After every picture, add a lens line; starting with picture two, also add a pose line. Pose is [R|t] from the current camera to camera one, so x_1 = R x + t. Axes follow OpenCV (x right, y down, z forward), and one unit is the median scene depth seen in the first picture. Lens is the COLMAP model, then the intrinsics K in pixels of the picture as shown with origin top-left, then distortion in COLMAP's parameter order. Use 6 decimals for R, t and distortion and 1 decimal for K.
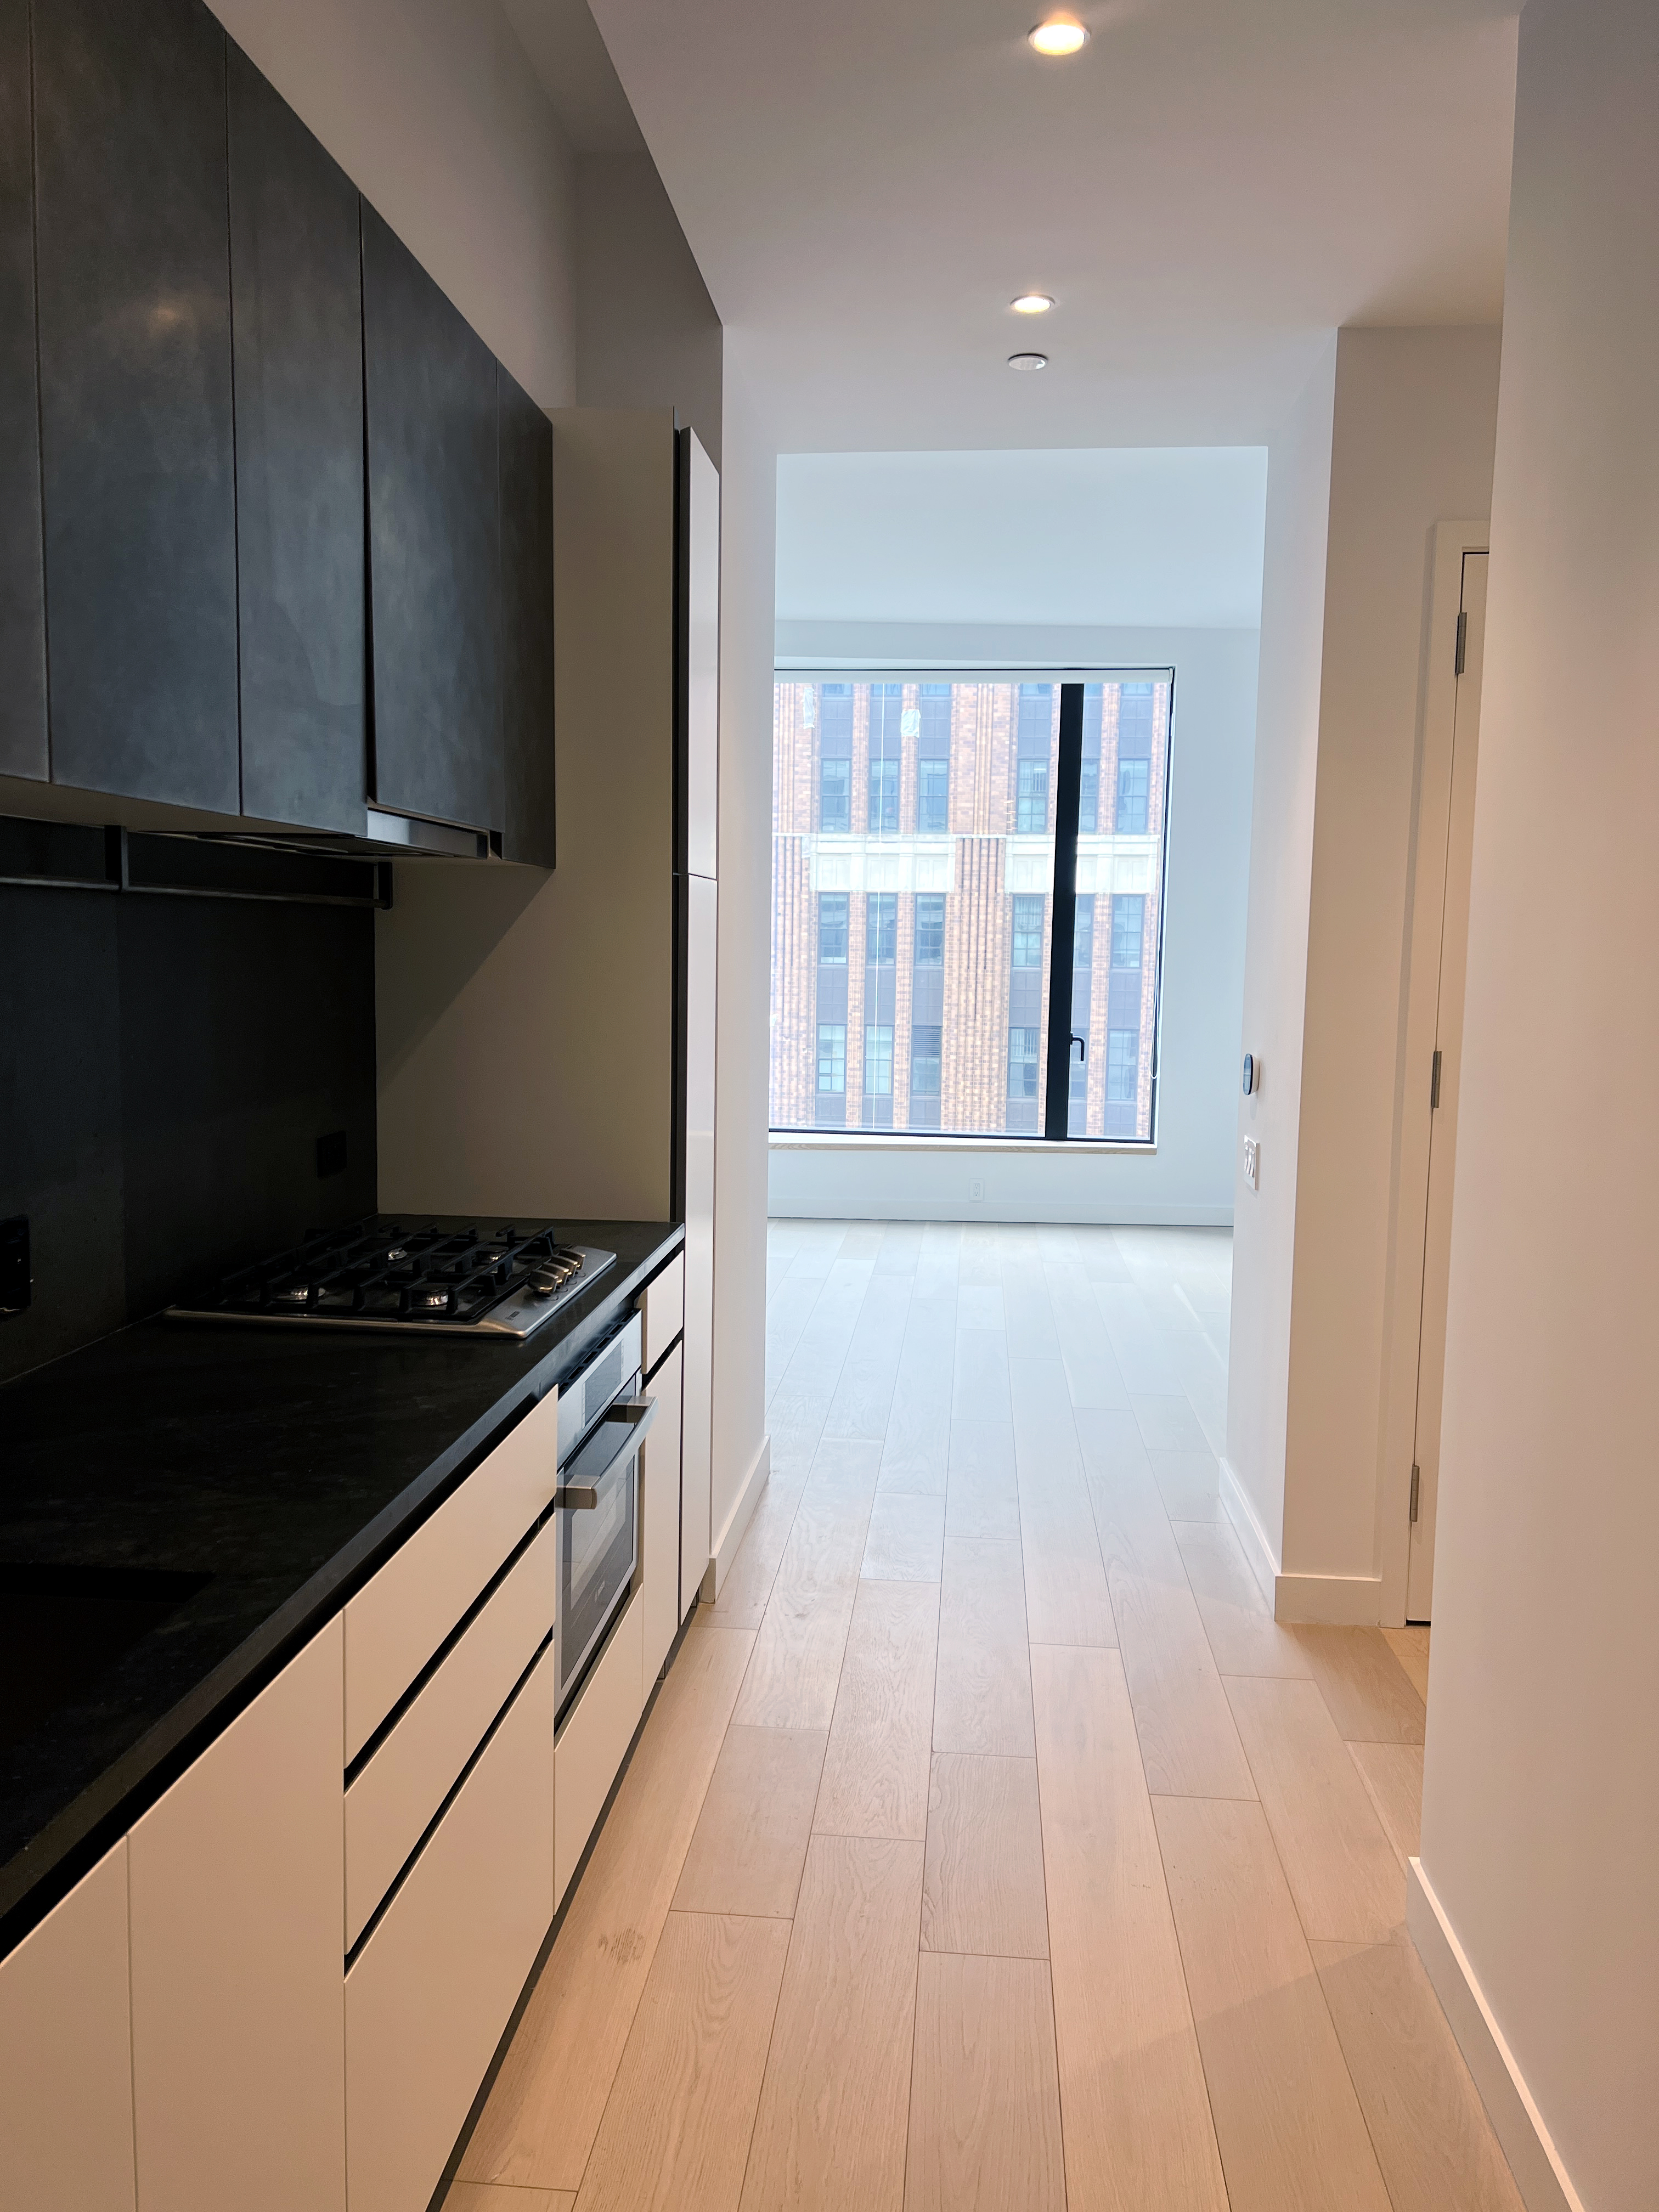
lens RADIAL K [[1612.5, 0, 829.5], [0, 1612.5, 1106.0], [0, 0, 1]] dist [0.056668, -0.001087]
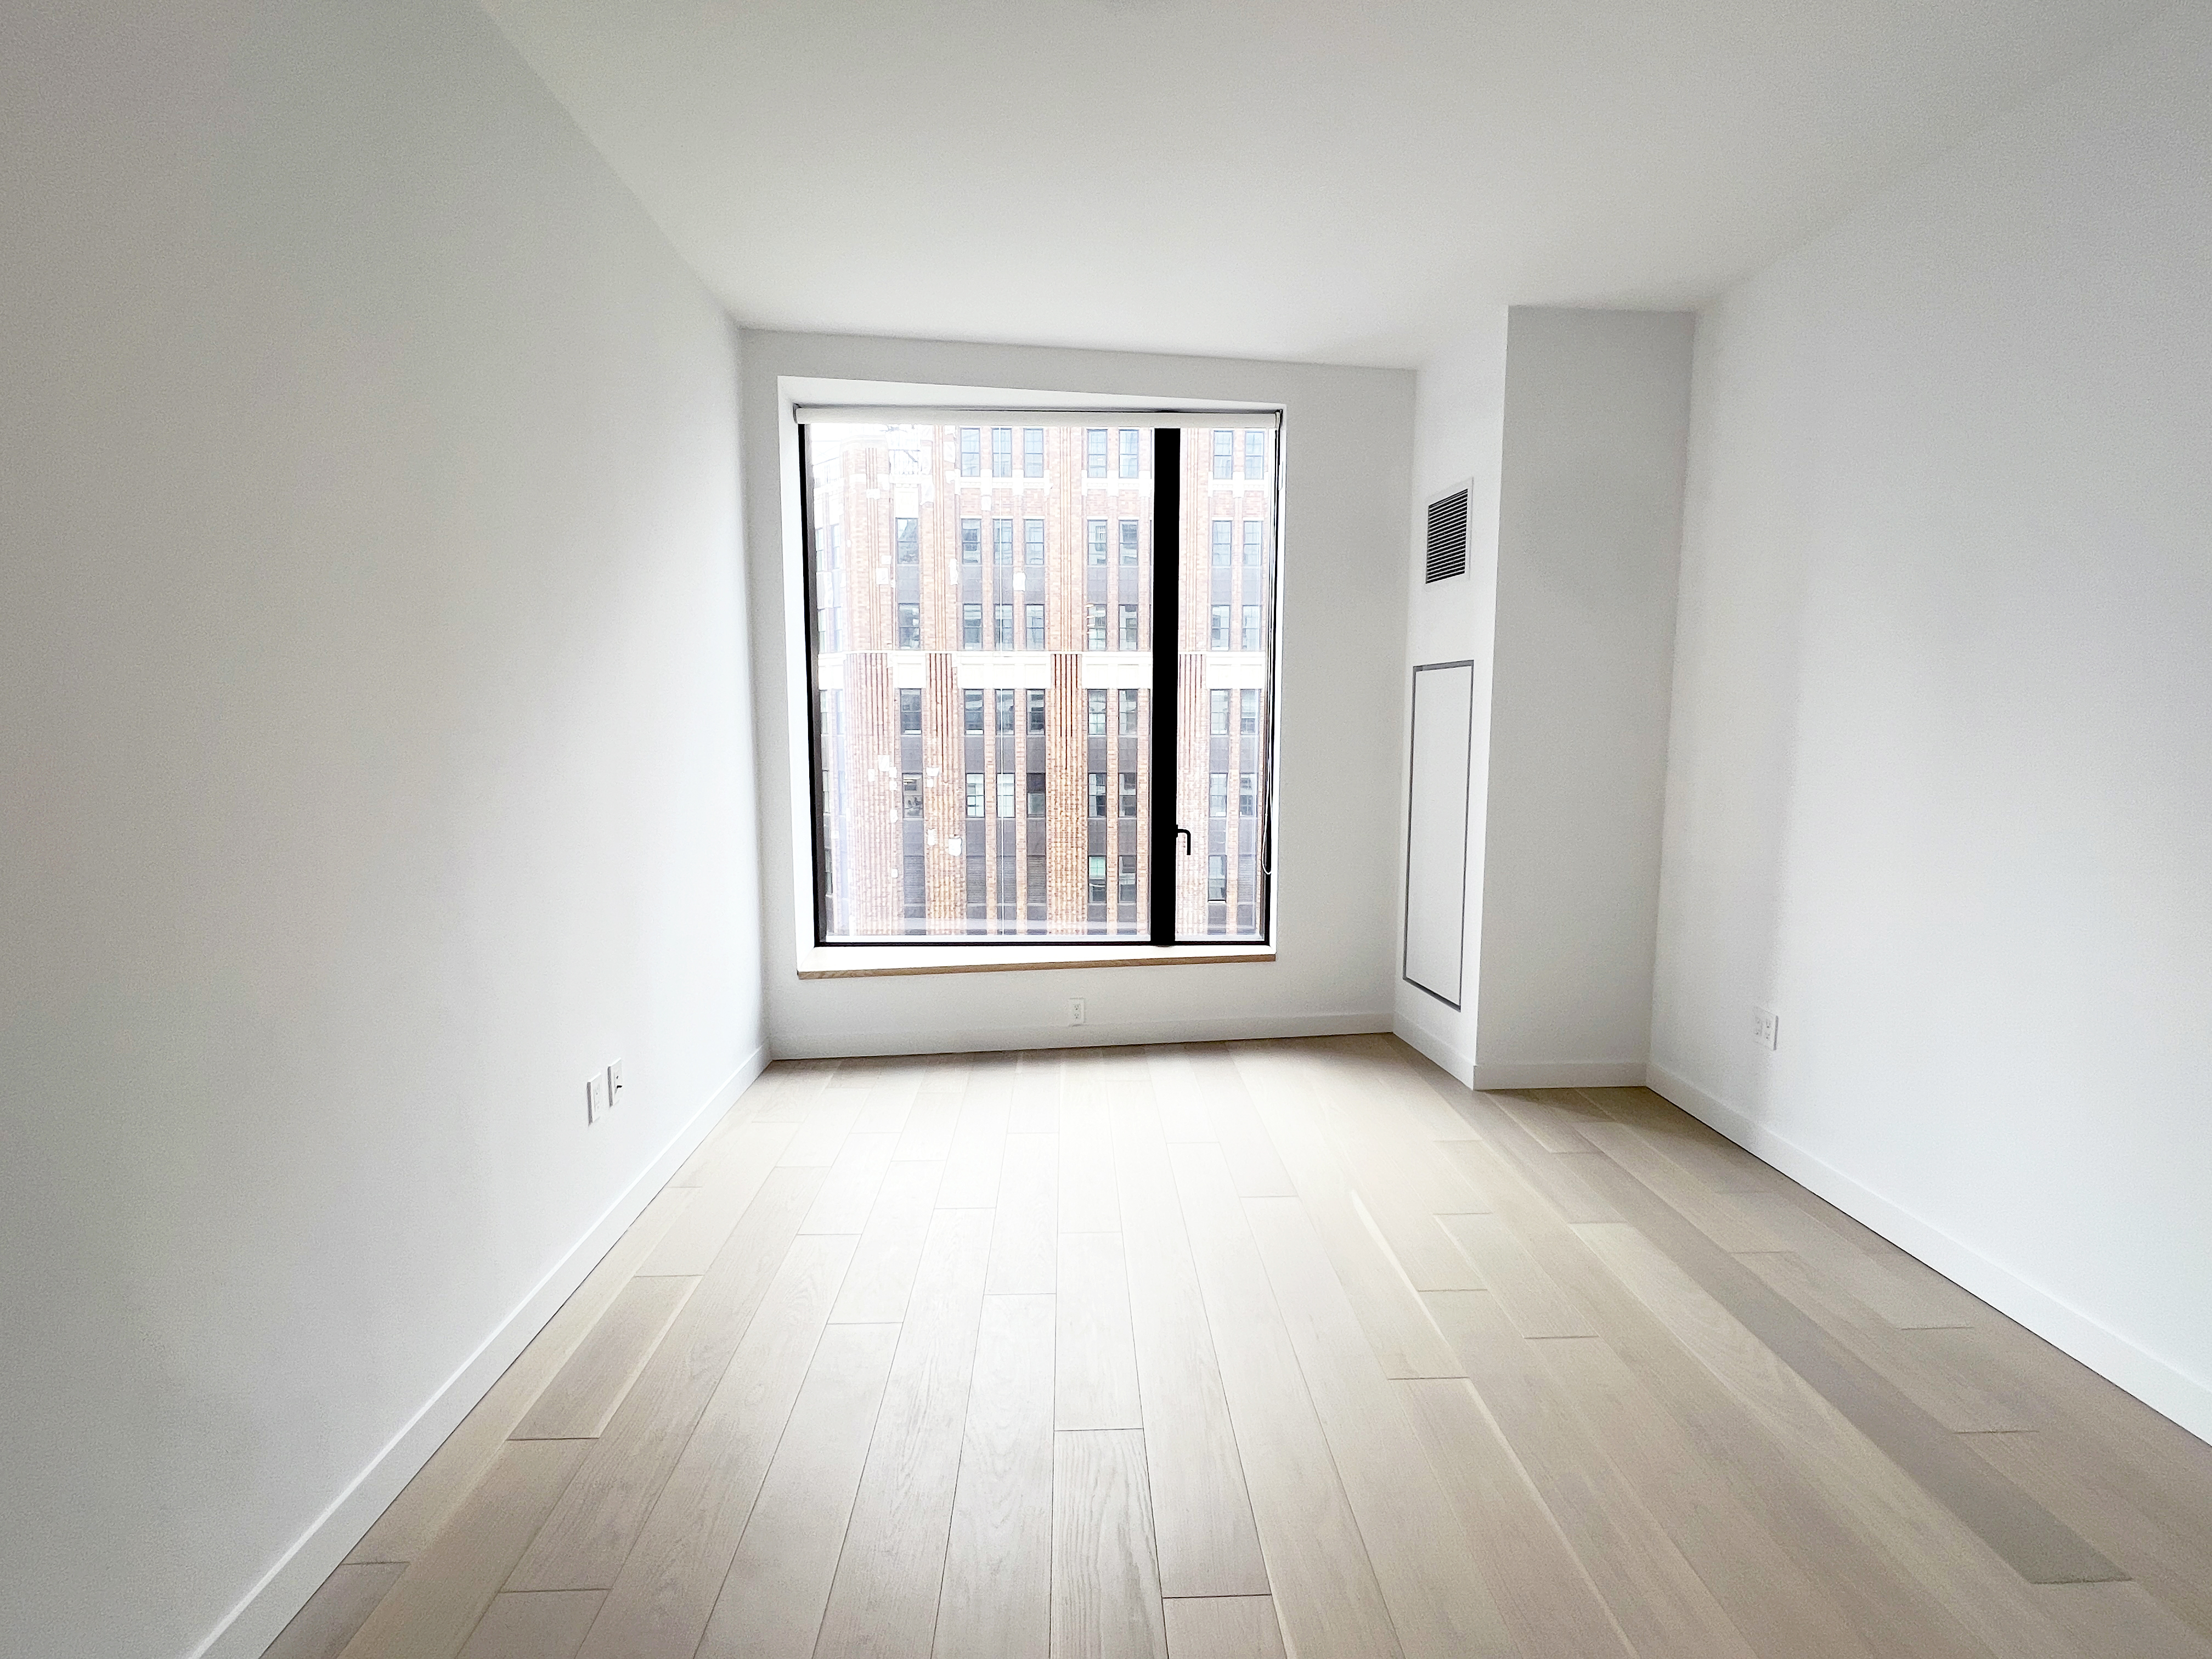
lens RADIAL K [[902.9, 0, 1109.8], [0, 902.9, 812.8], [0, 0, 1]] dist [-0.000114, -0.000003]
pose [[0.990158, -0.030304, 0.136636, 0.010378], [0.029958, 0.999541, 0.004592, -0.012765], [-0.136712, -0.000453, 0.990611, 0.117870]]
